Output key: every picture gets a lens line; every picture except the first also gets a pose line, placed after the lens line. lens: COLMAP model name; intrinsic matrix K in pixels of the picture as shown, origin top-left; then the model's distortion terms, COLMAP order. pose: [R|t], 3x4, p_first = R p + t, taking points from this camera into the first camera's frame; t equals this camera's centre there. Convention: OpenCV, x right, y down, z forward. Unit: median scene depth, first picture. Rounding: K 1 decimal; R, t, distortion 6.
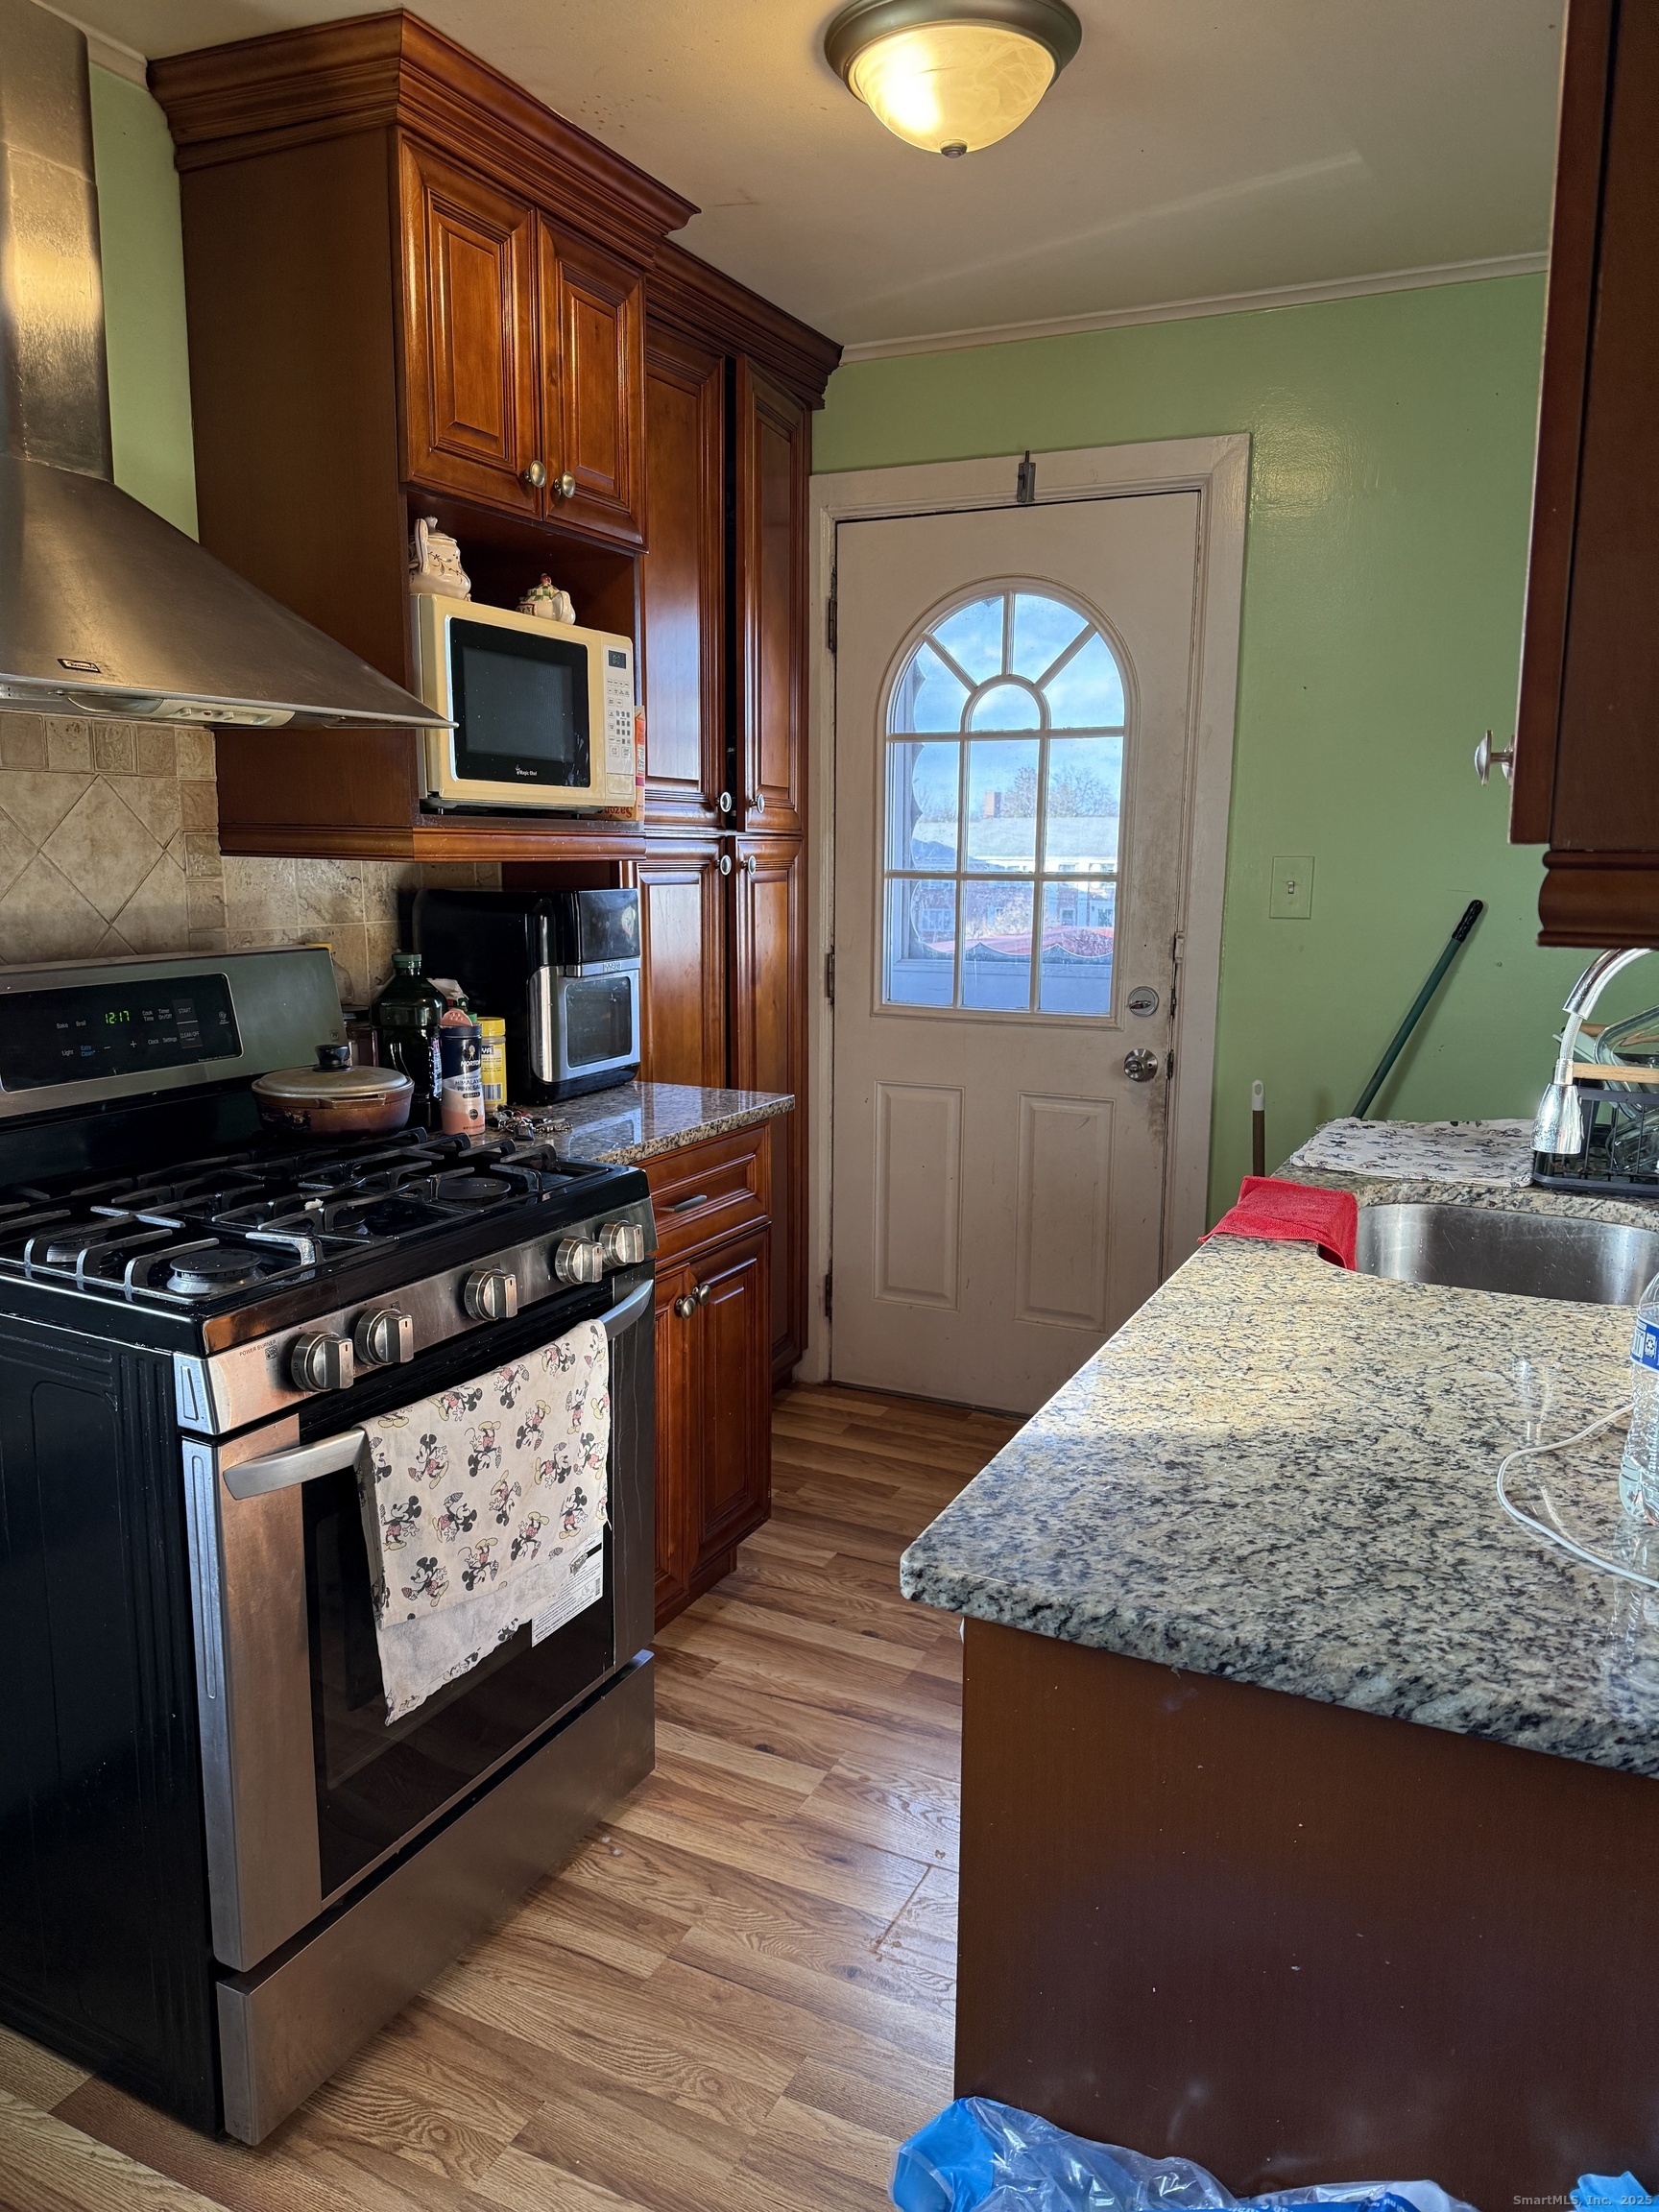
lens RADIAL K [[1558.7, 0, 831.9], [0, 1558.7, 1103.7], [0, 0, 1]] dist [0.001832, 0.000059]
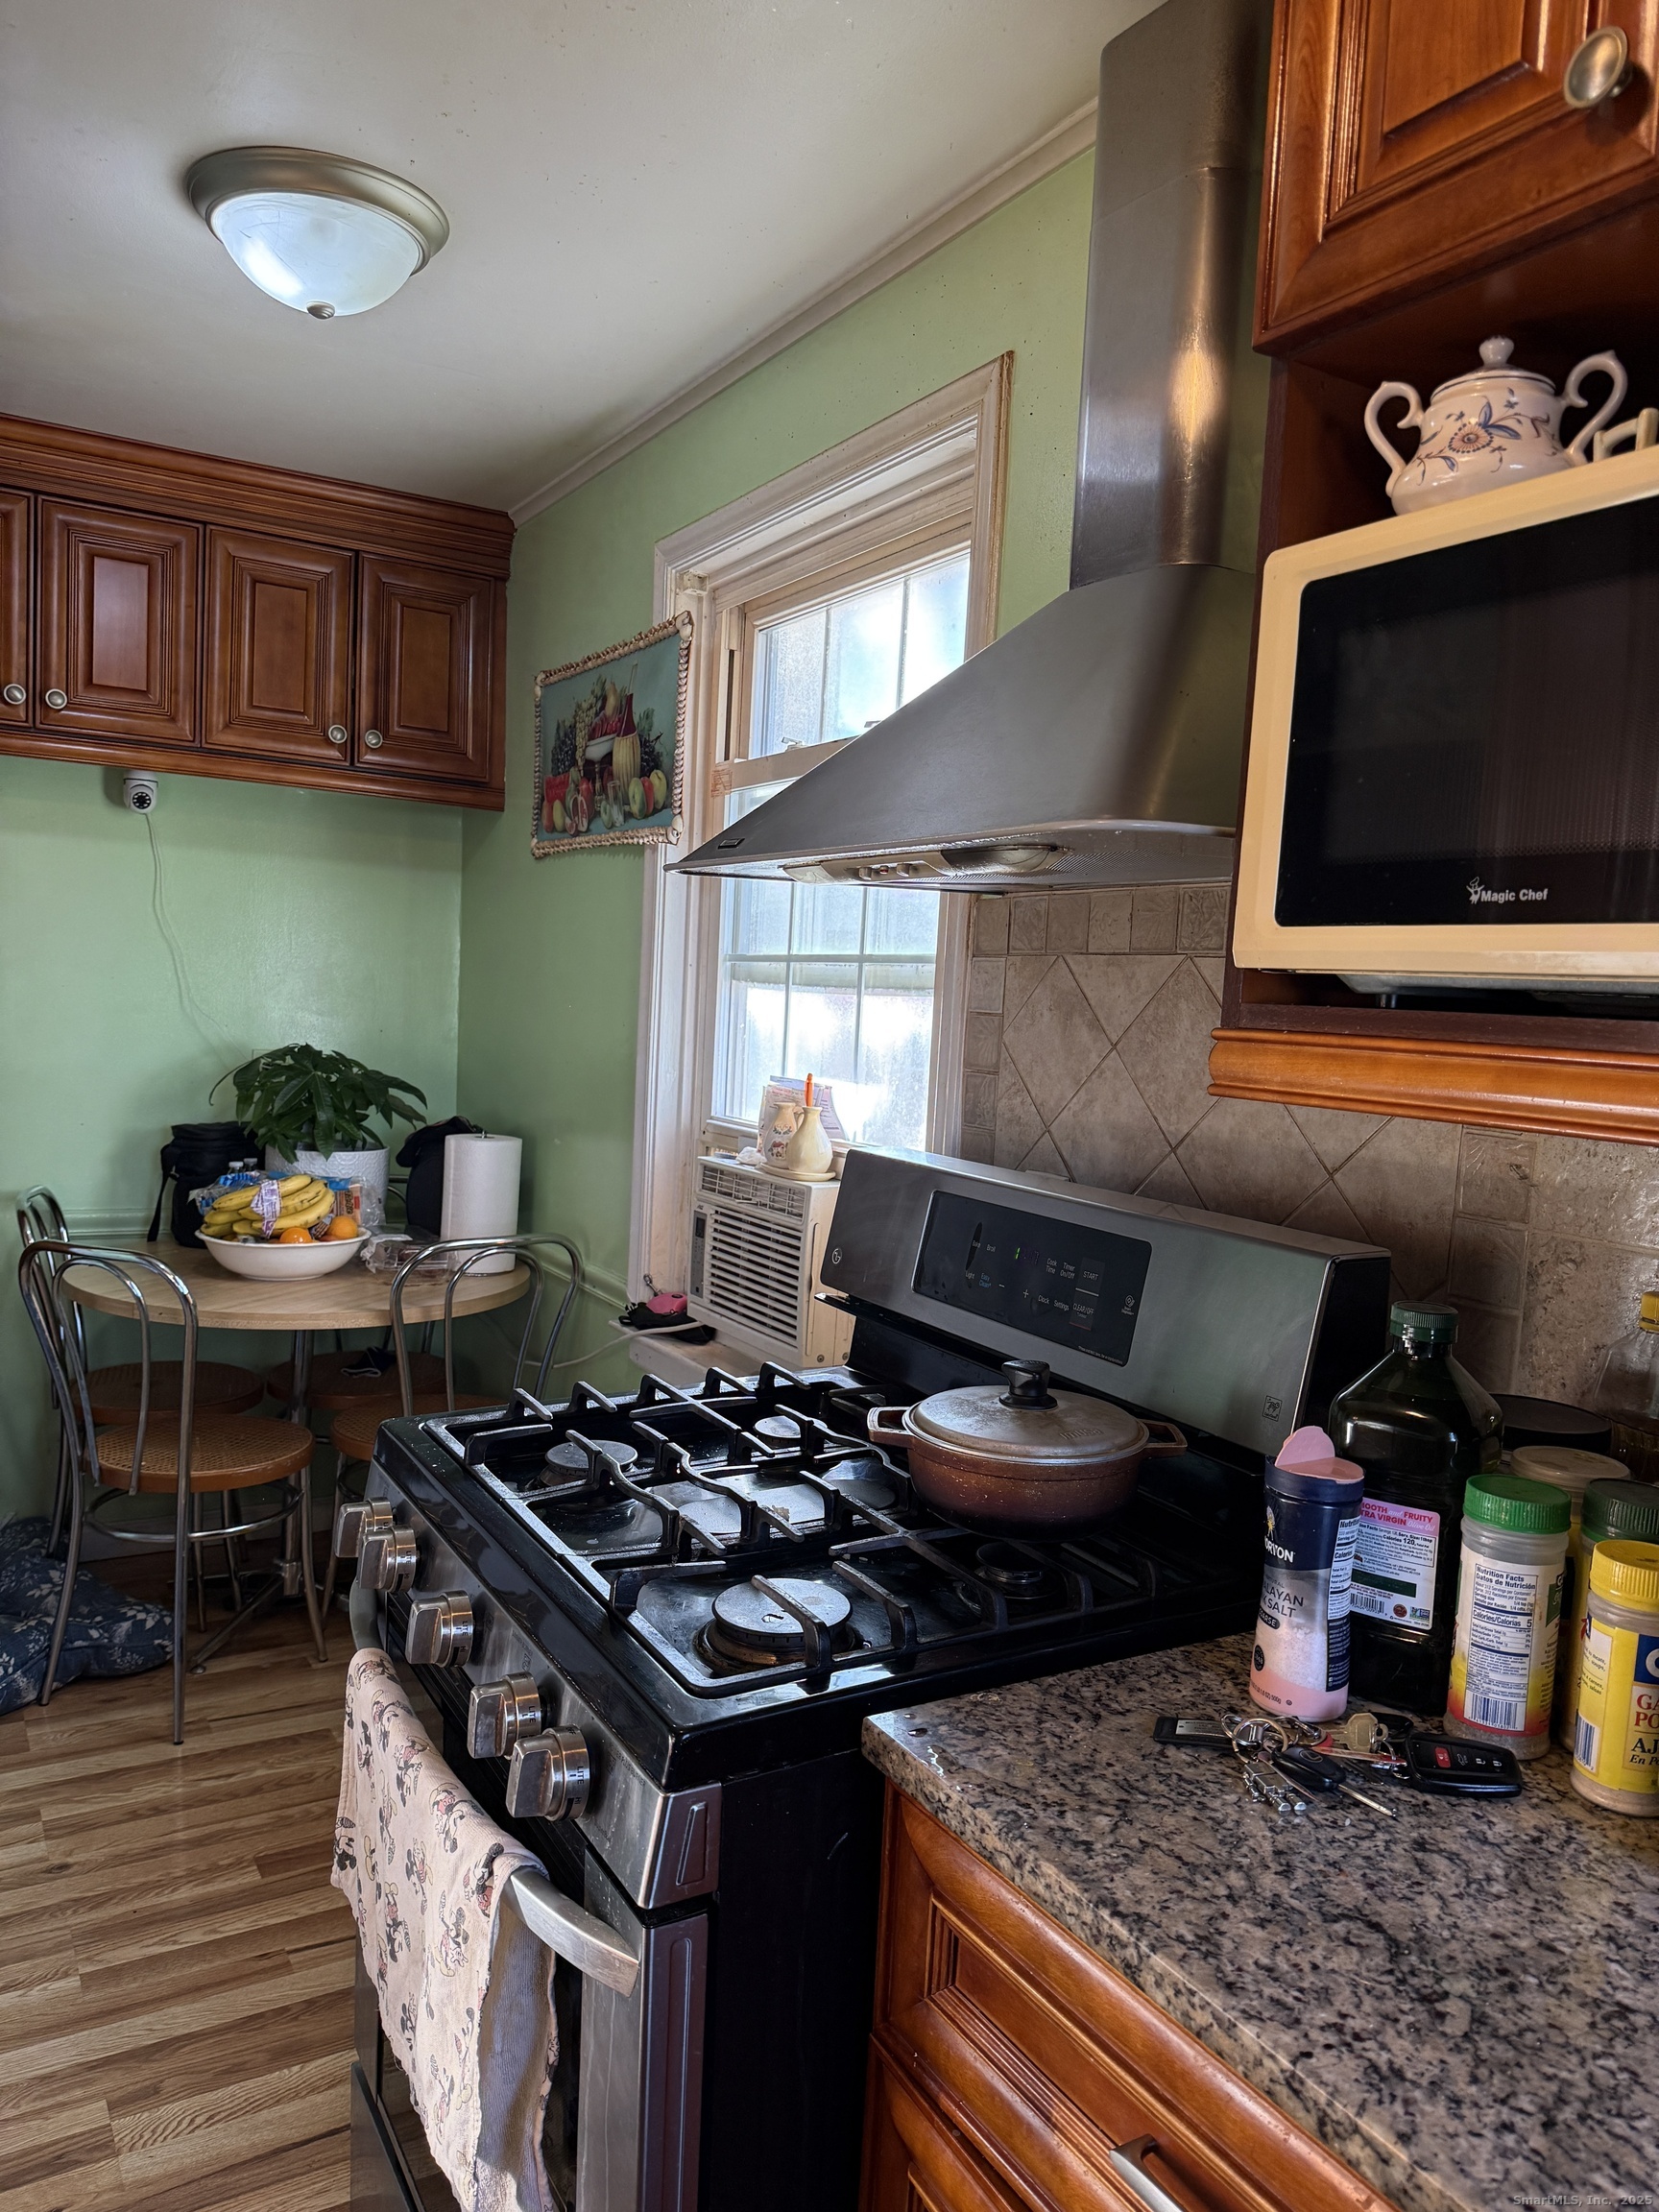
lens RADIAL K [[1558.7, 0, 830.0], [0, 1558.7, 1108.3], [0, 0, 1]] dist [0.001832, 0.000059]
pose [[-0.547933, 0.019356, -0.836298, 0.221291], [-0.202517, 0.966924, 0.155066, -0.199611], [0.811638, 0.254330, -0.525890, 1.144795]]
